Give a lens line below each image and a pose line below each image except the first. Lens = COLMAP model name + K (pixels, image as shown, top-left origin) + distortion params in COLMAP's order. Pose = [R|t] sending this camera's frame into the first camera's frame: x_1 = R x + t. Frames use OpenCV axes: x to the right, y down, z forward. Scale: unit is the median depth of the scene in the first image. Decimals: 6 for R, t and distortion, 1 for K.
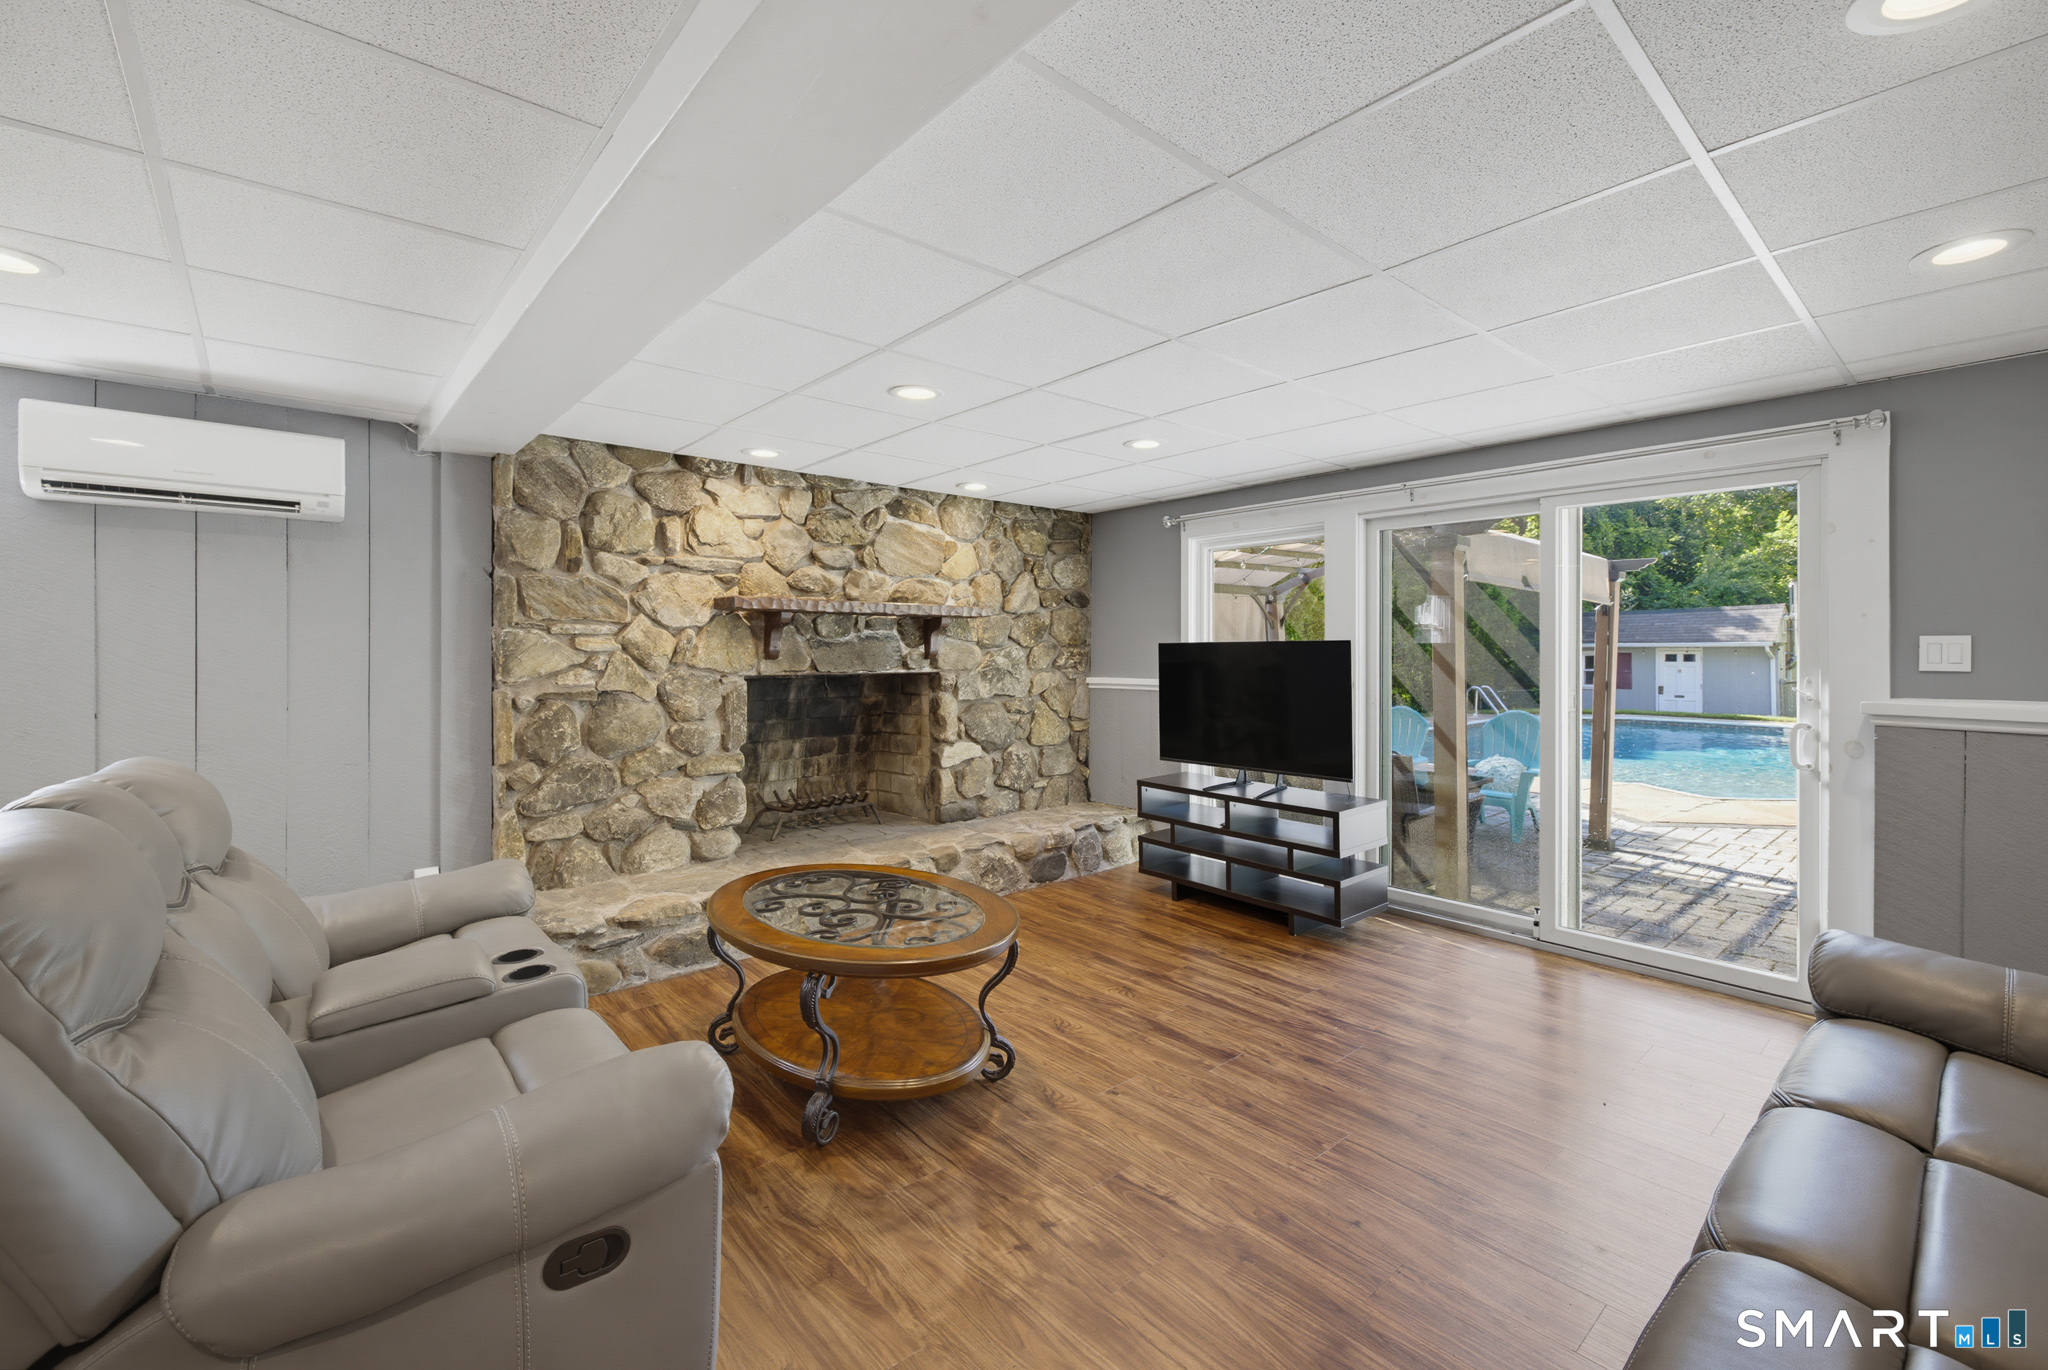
lens RADIAL K [[858.3, 0, 1040.0], [0, 858.3, 649.2], [0, 0, 1]] dist [0.004467, -0.001133]
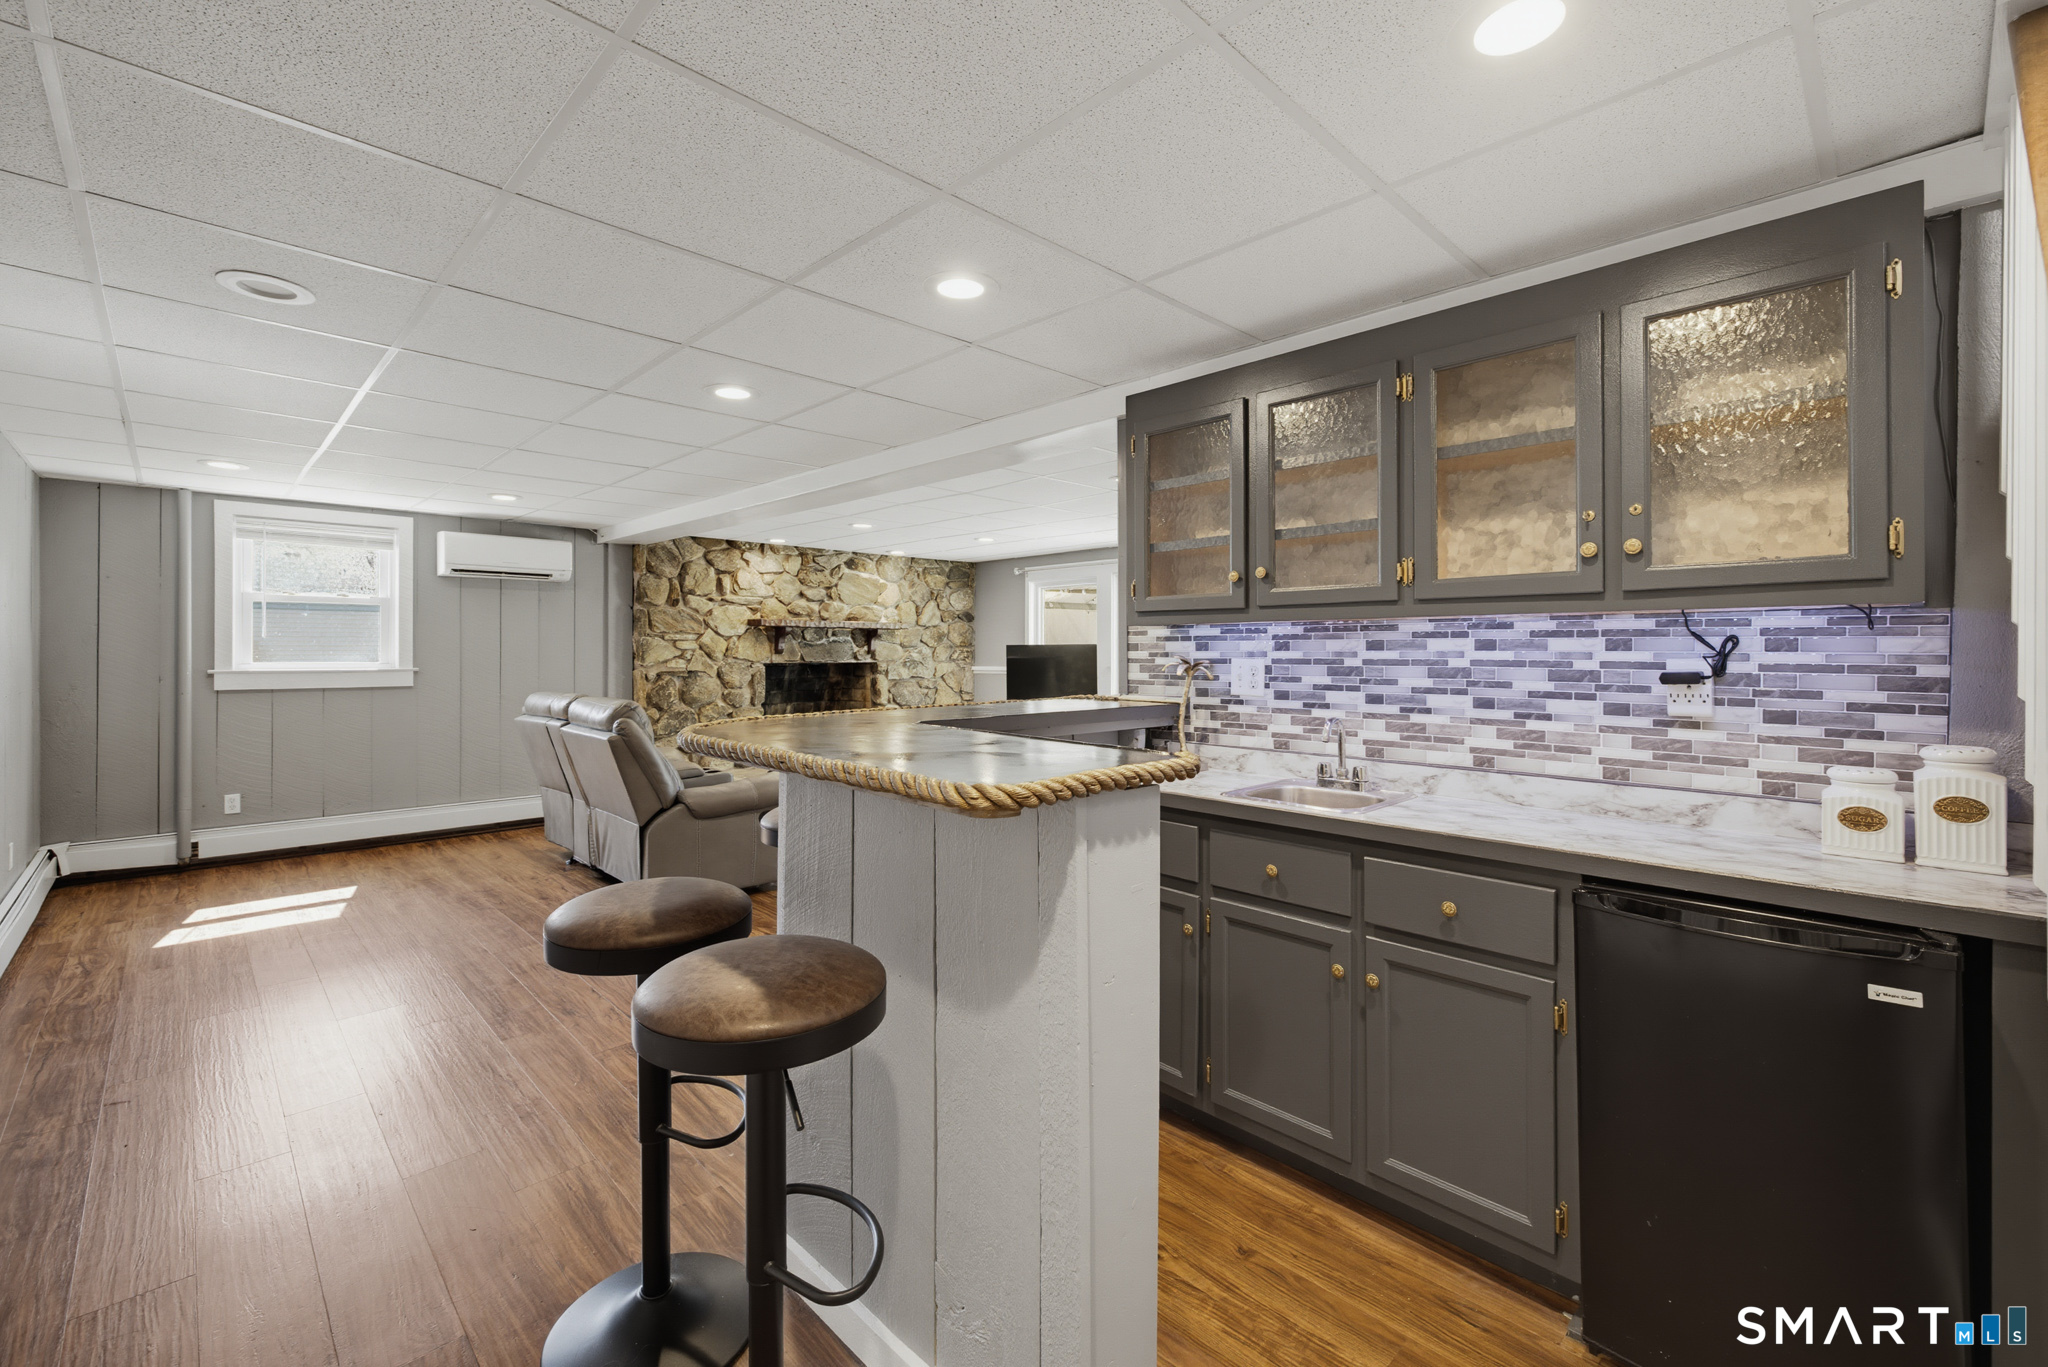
lens RADIAL K [[858.3, 0, 1041.2], [0, 858.3, 651.6], [0, 0, 1]] dist [0.004467, -0.001133]
pose [[0.998146, 0.002471, 0.060812, 0.108405], [-0.002731, 0.999987, 0.004202, -0.001706], [-0.060801, -0.004360, 0.998140, -0.735765]]
